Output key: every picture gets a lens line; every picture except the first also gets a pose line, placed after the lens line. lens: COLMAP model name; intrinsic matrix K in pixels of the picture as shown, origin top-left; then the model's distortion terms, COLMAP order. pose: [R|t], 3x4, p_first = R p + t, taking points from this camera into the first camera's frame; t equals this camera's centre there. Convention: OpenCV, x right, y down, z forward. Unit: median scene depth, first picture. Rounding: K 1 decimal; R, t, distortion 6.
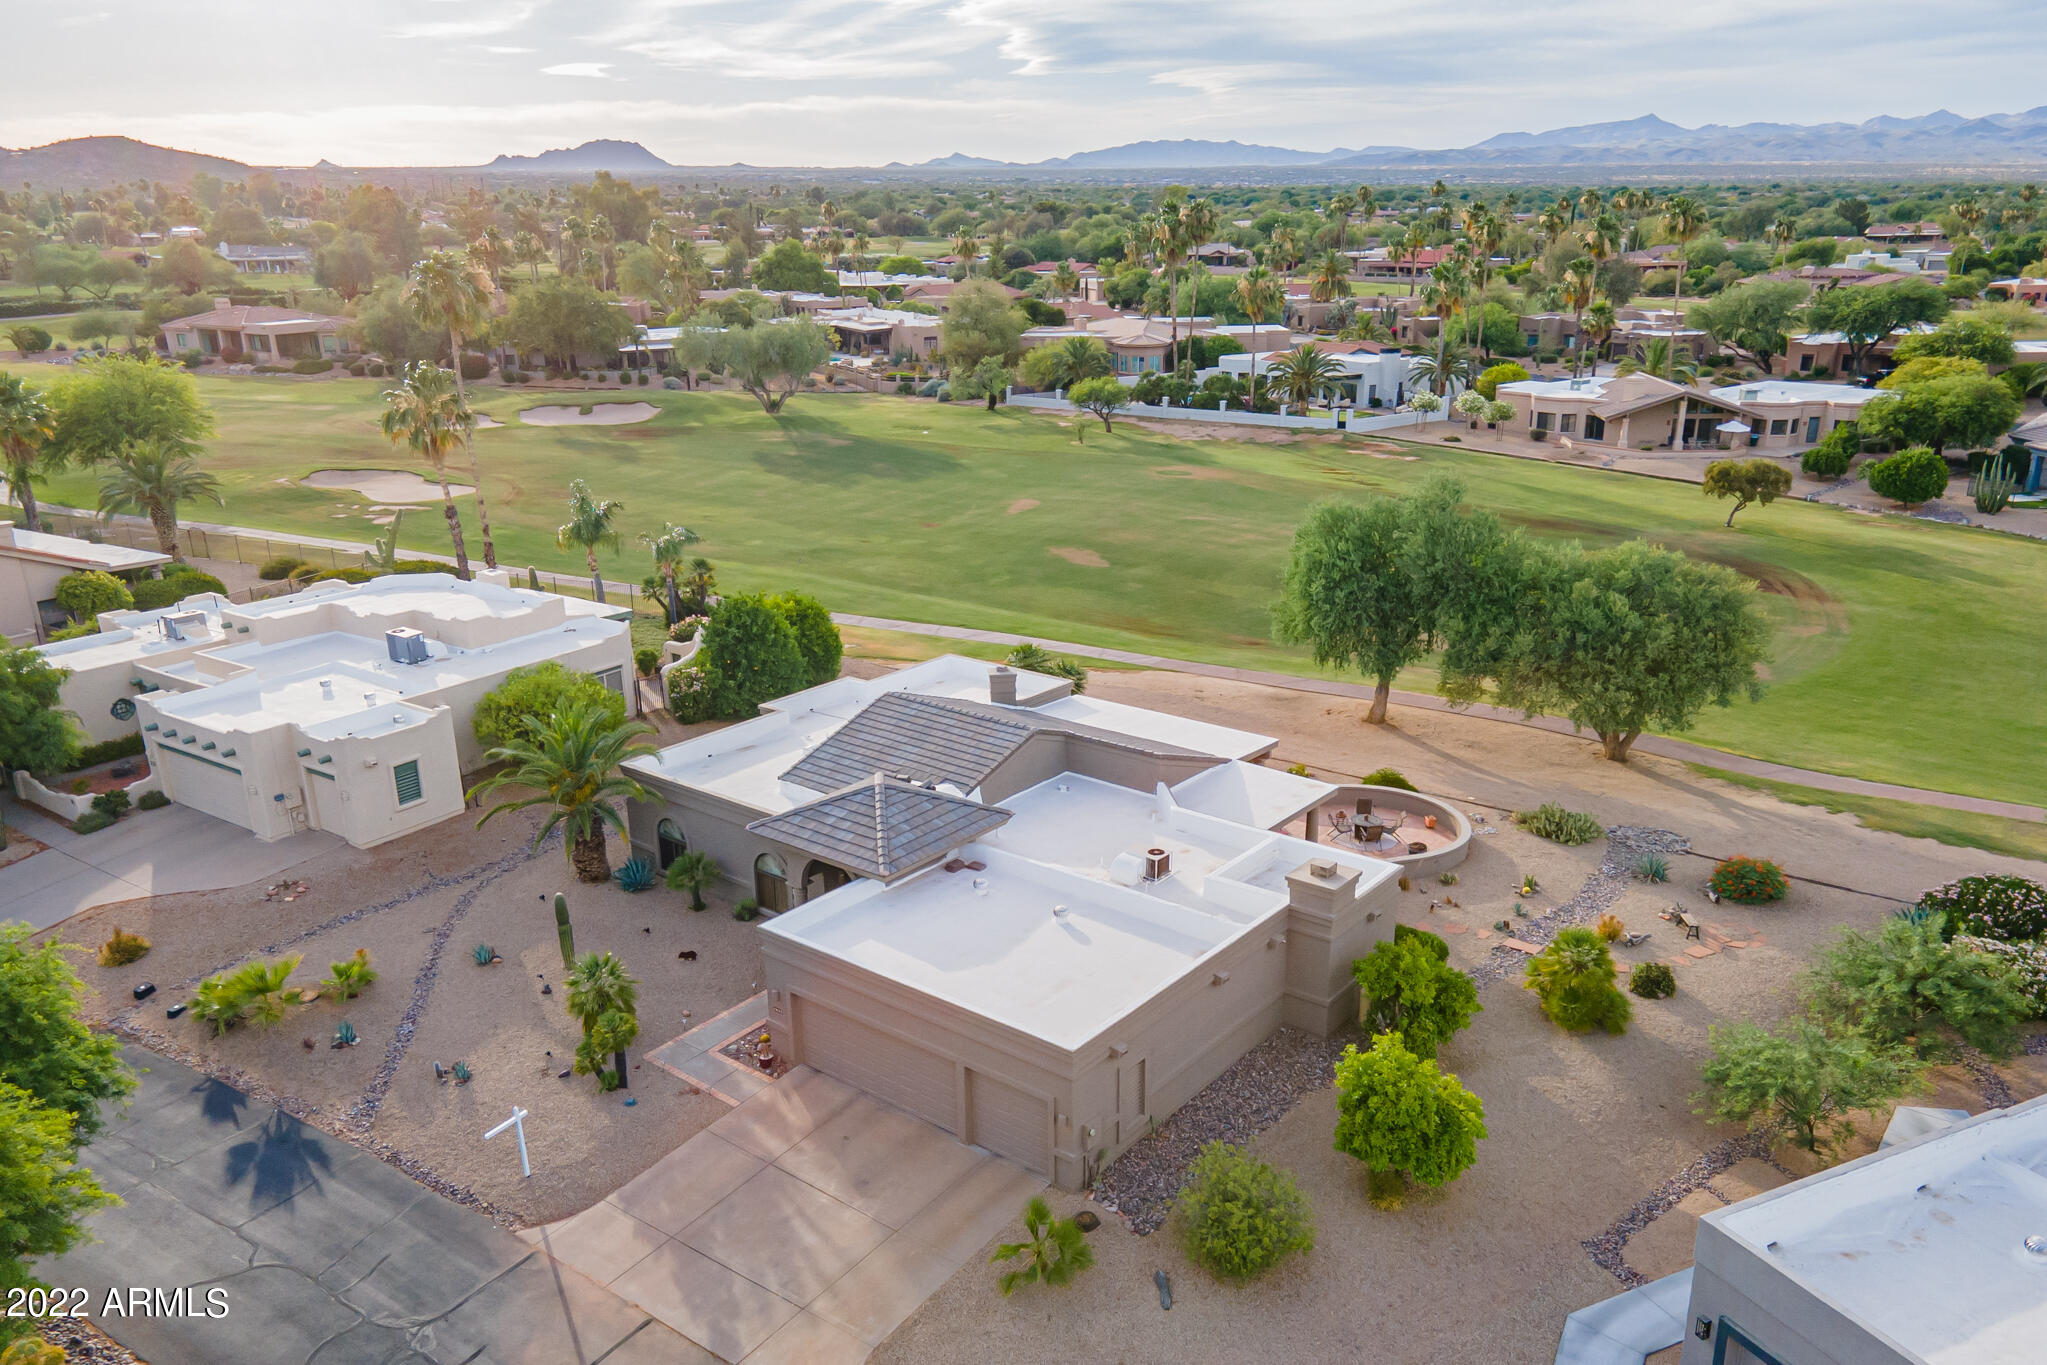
lens RADIAL K [[1582.0, 0, 1008.8], [0, 1582.0, 722.3], [0, 0, 1]] dist [0.030160, 0.019175]
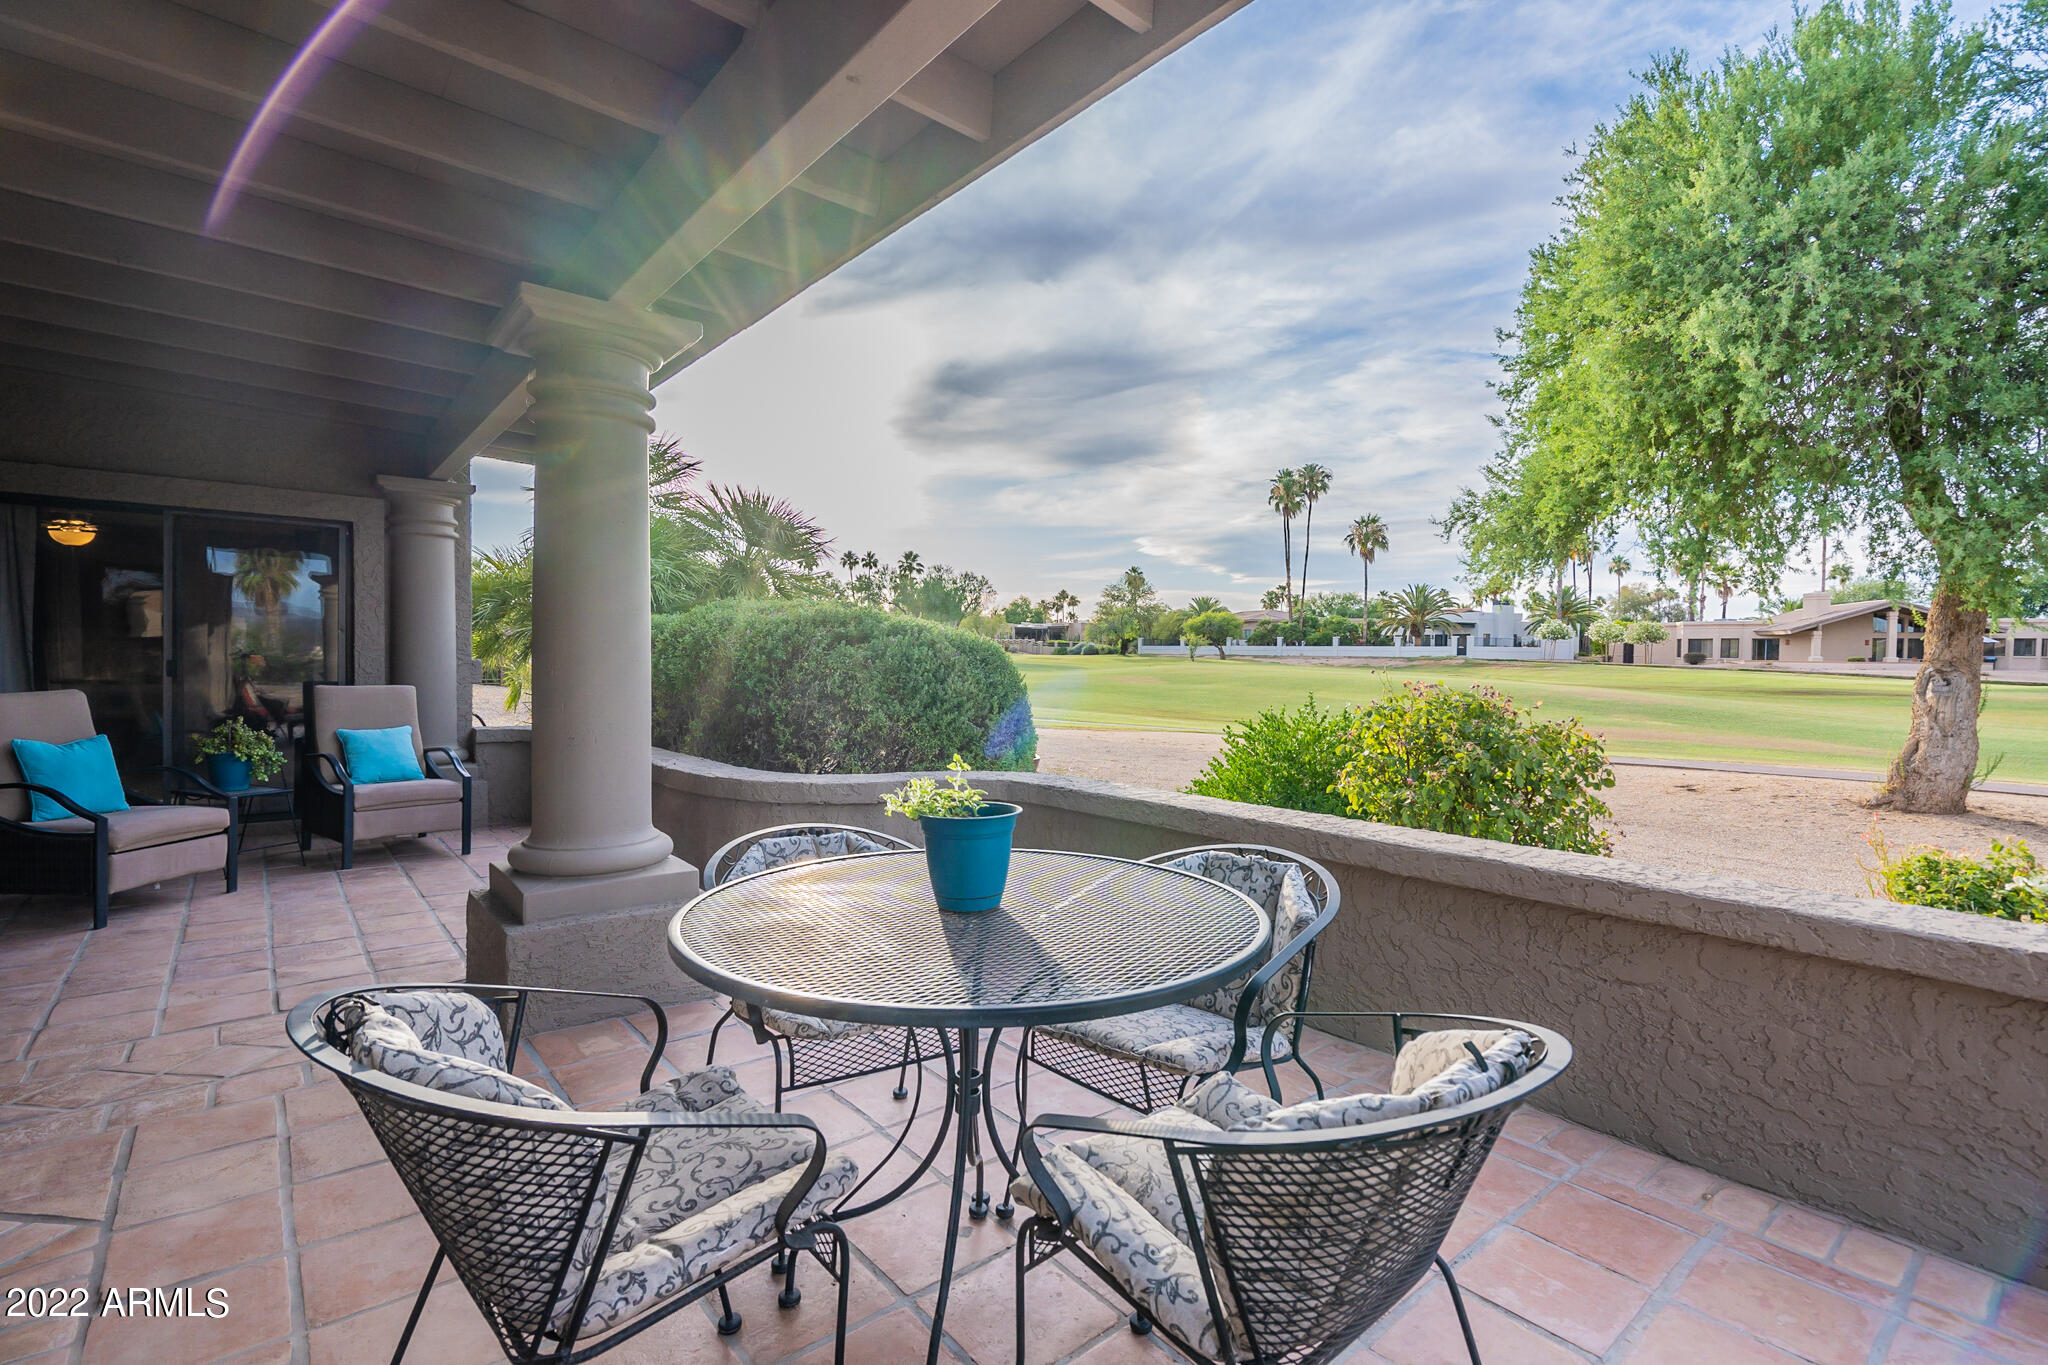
lens RADIAL K [[935.9, 0, 1021.2], [0, 935.9, 673.4], [0, 0, 1]] dist [0.000536, 0.001409]
pose [[0.981584, 0.039766, -0.186847, 0.052643], [-0.095300, 0.949624, -0.298549, 0.026488], [0.165562, 0.310858, 0.935926, 0.436958]]
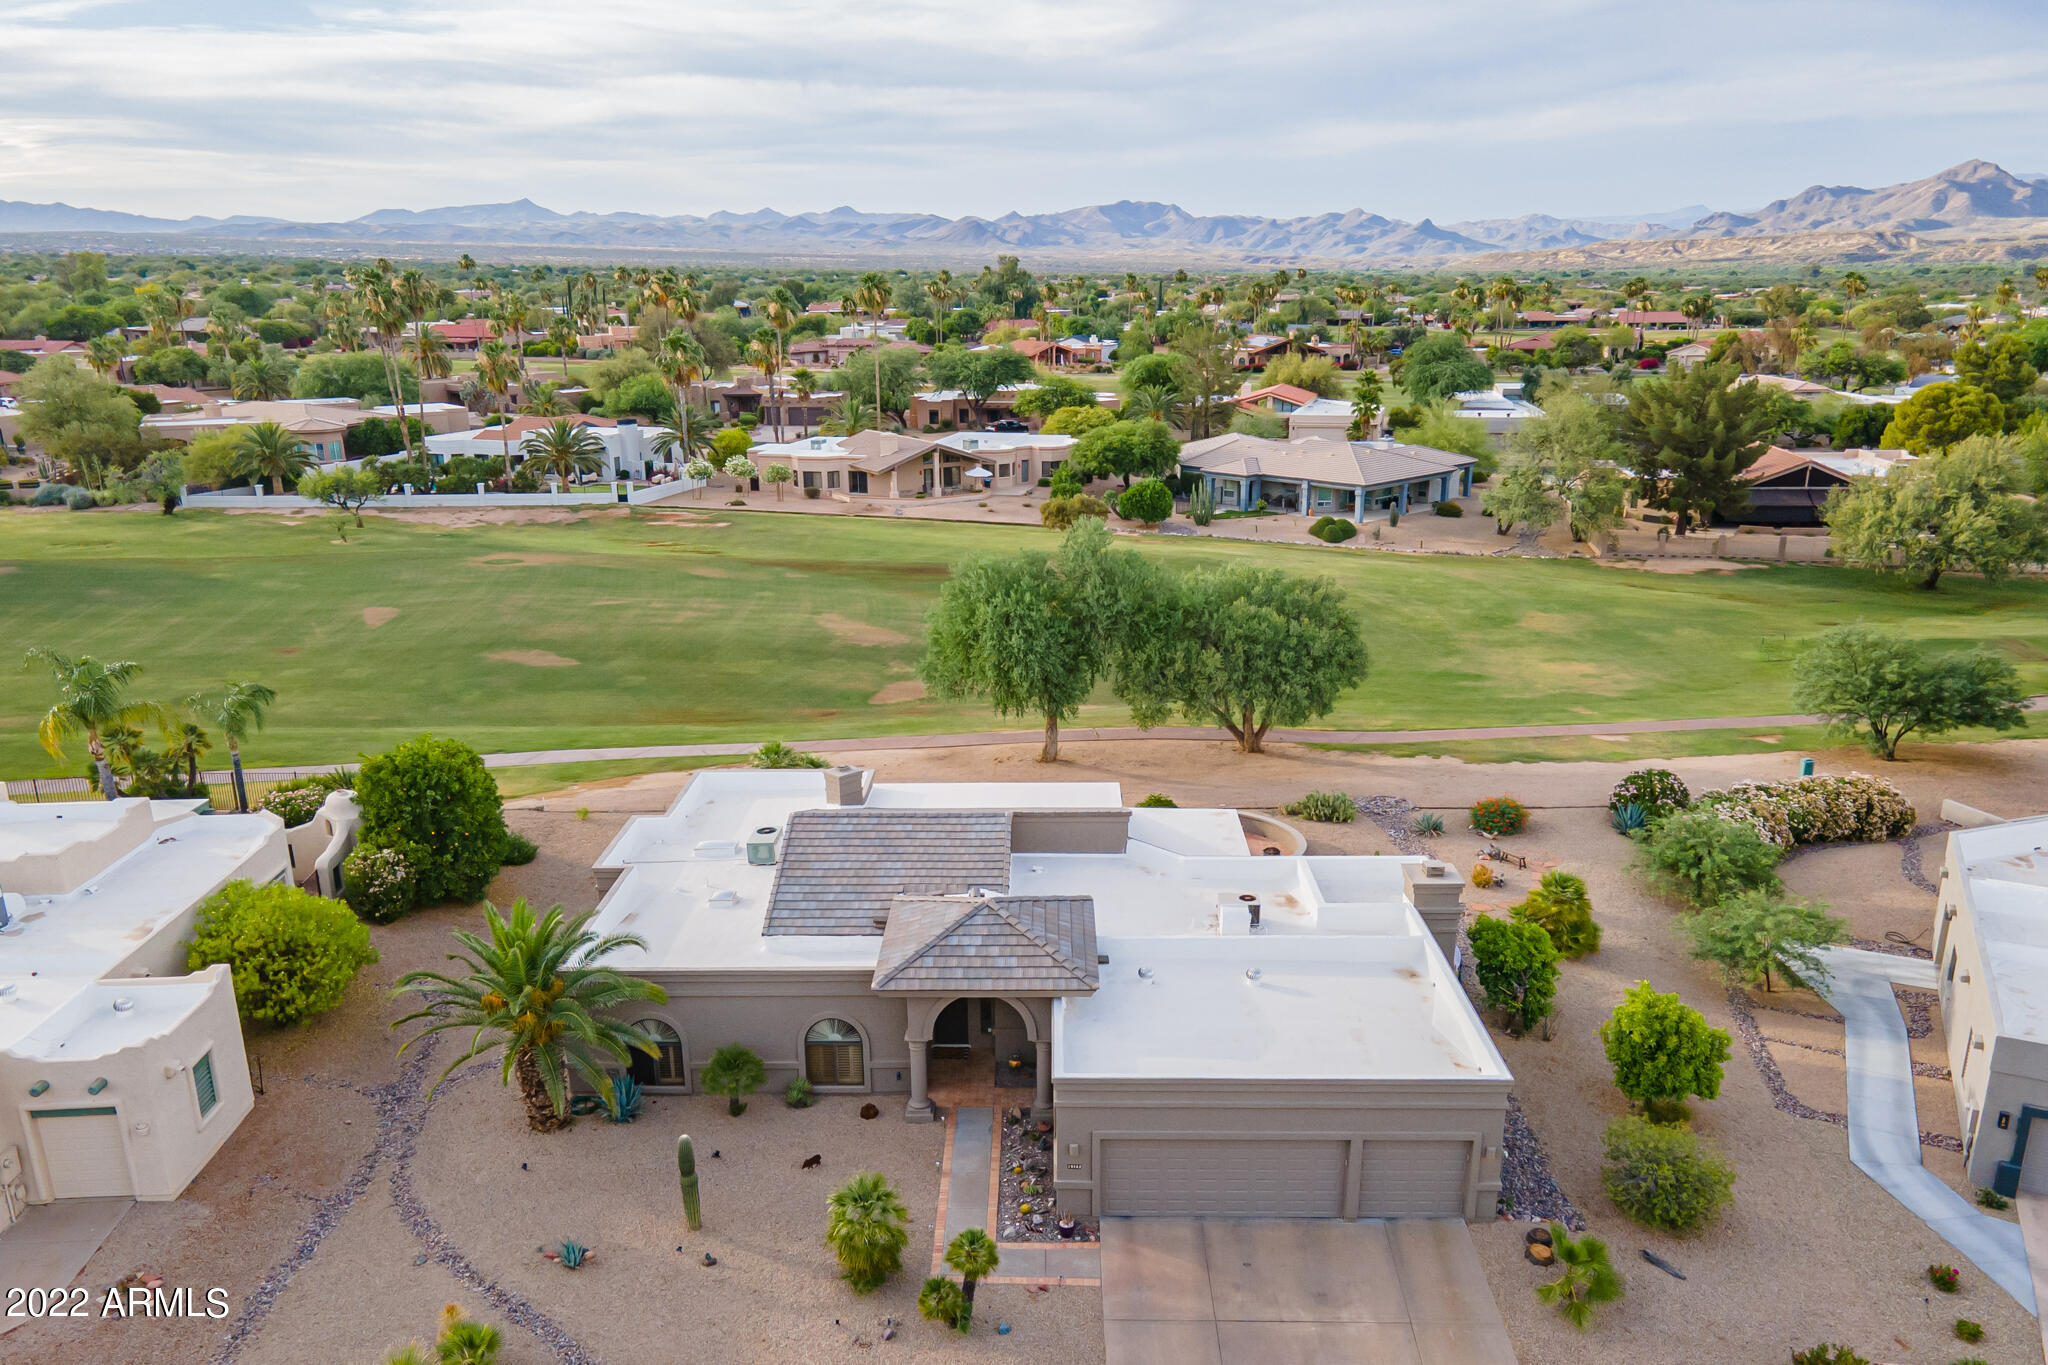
lens RADIAL K [[1582.7, 0, 1015.3], [0, 1582.7, 699.1], [0, 0, 1]] dist [0.030160, 0.019175]
pose [[0.778836, -0.158077, 0.606981, -0.225451], [0.192975, 0.981172, 0.007917, -0.028863], [-0.596804, 0.110966, 0.794677, 0.099703]]
